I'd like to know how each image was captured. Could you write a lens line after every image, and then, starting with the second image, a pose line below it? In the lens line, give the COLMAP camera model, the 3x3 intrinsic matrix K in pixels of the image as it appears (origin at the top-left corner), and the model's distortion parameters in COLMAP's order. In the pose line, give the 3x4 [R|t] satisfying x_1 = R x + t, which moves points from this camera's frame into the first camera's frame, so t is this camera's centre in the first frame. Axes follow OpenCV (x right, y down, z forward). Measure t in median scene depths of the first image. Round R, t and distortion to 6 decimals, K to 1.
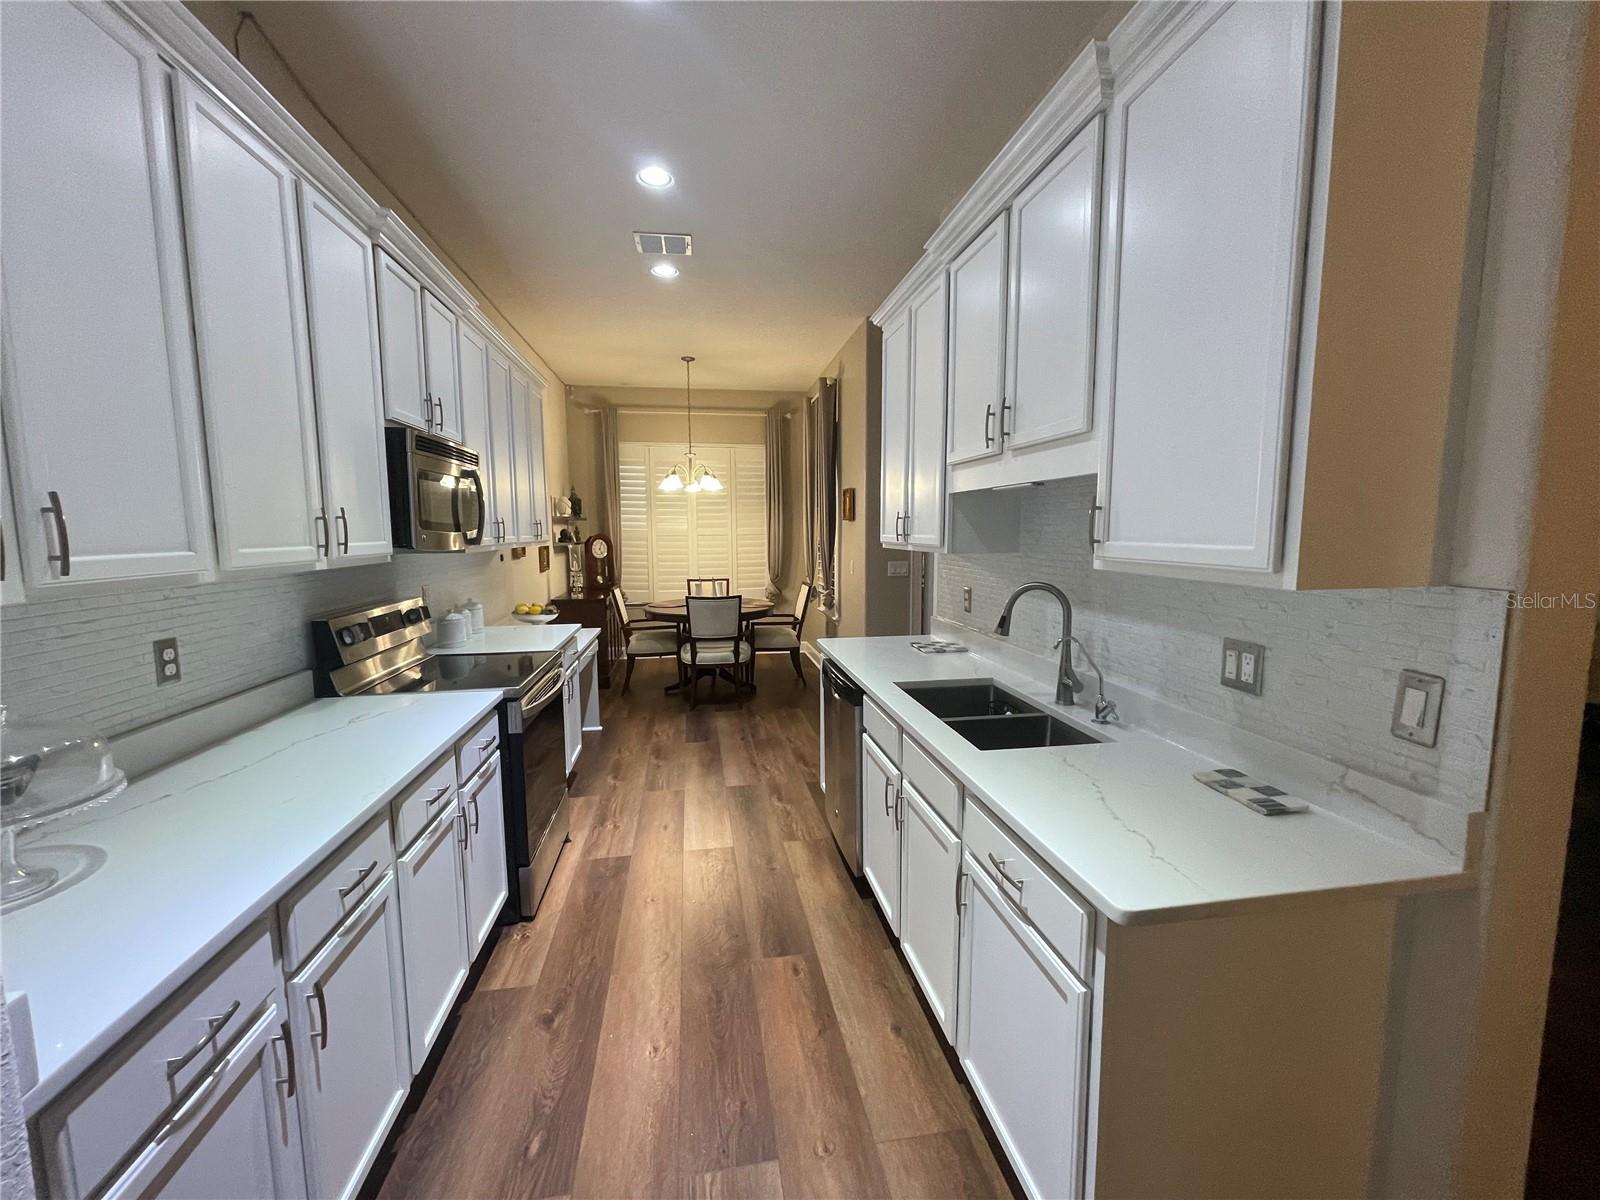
lens RADIAL K [[656.1, 0, 805.6], [0, 656.1, 600.3], [0, 0, 1]] dist [0.013949, -0.000076]
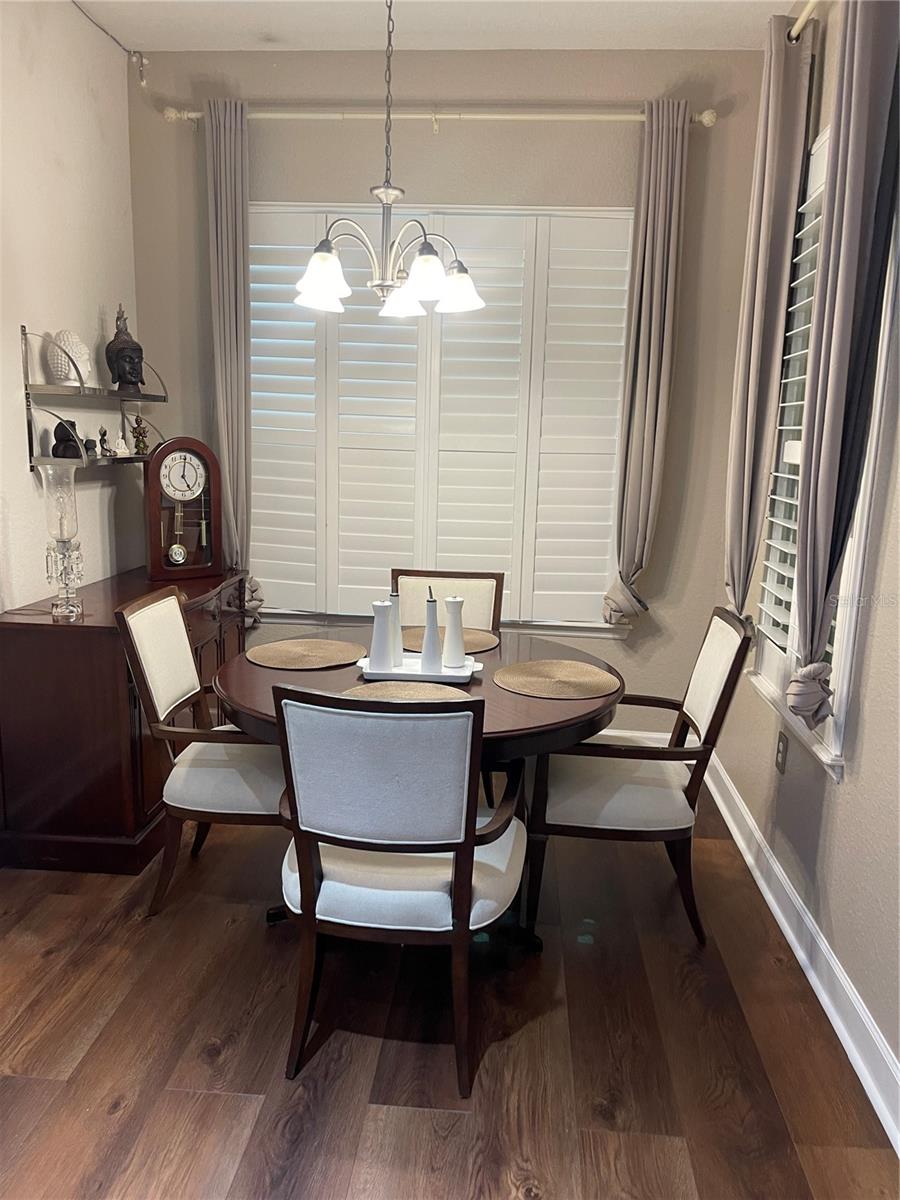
lens RADIAL K [[920.7, 0, 456.3], [0, 920.7, 607.1], [0, 0, 1]] dist [0.057931, -0.075907]
pose [[0.969365, 0.077048, -0.233230, -0.021428], [-0.059971, 0.995033, 0.079455, -0.054862], [0.238193, -0.063034, 0.969170, 0.506559]]
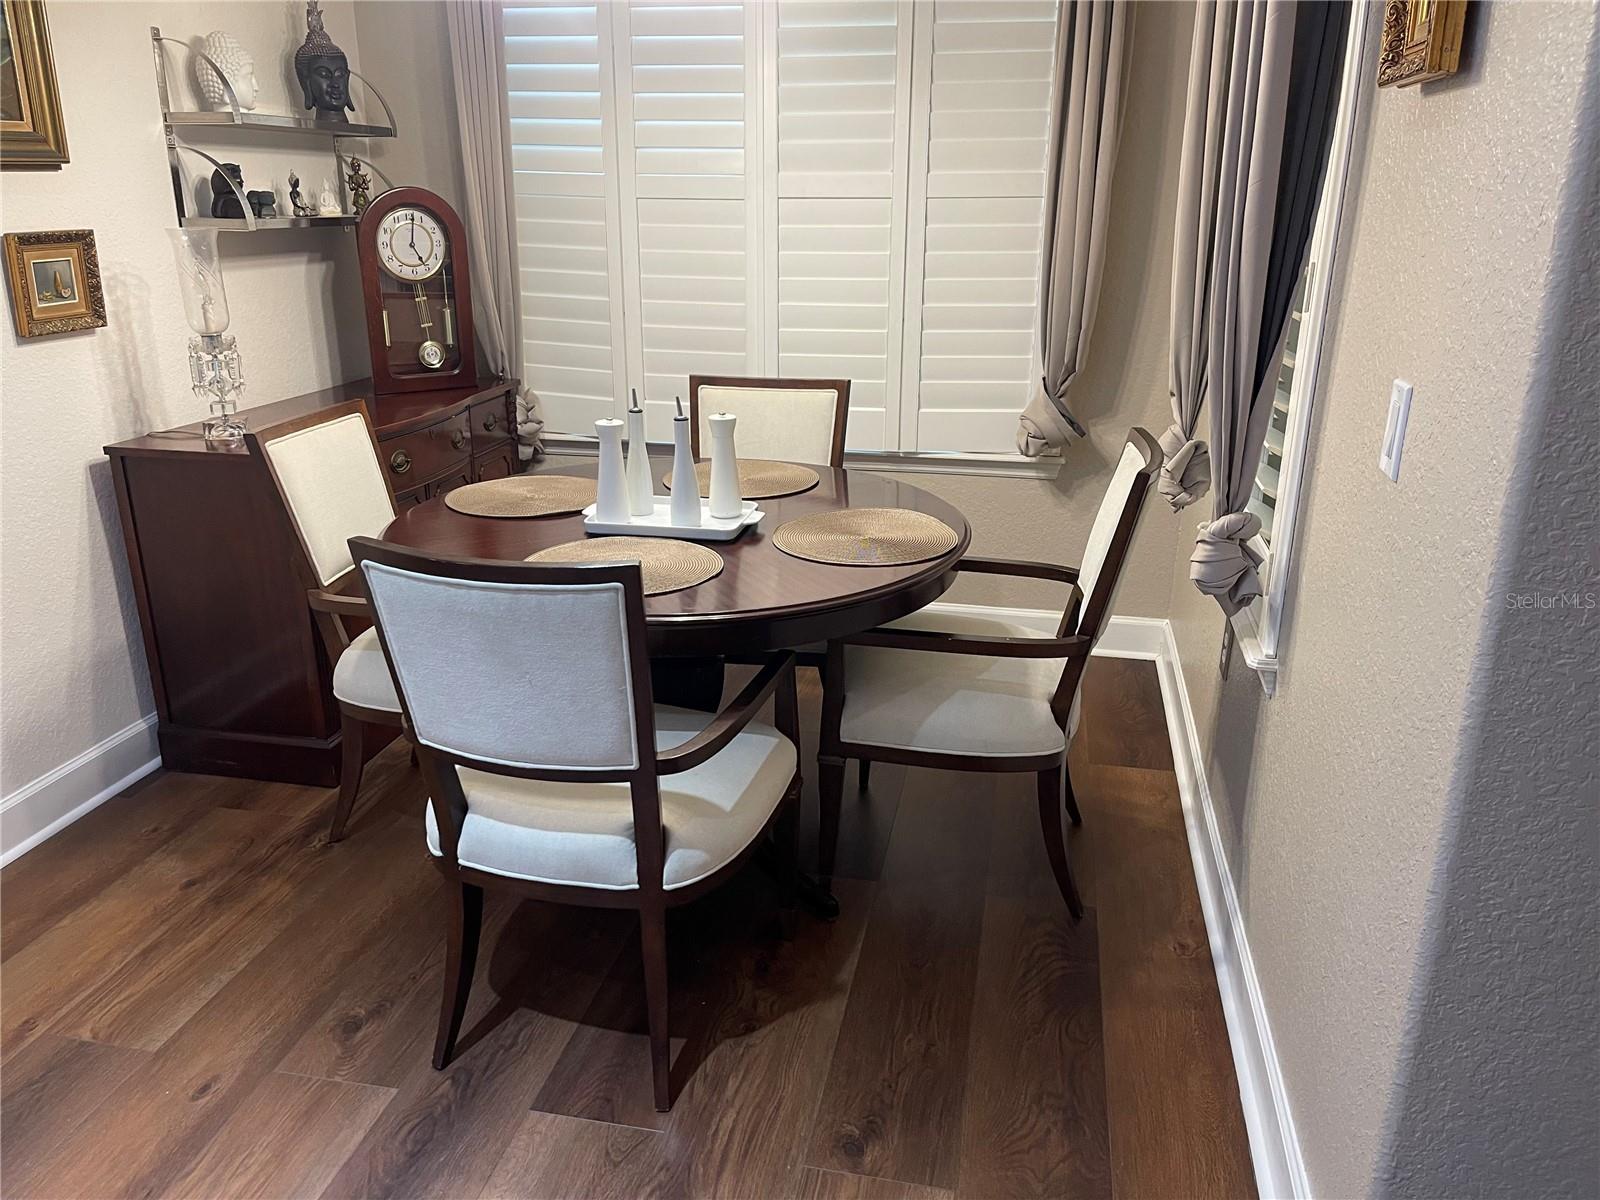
lens RADIAL K [[1227.5, 0, 790.8], [0, 1227.5, 610.7], [0, 0, 1]] dist [0.057931, -0.075907]
pose [[0.927518, 0.127329, -0.351422, 0.039519], [-0.048383, 0.973178, 0.224907, -0.053449], [0.370633, -0.191602, 0.908801, 0.561252]]
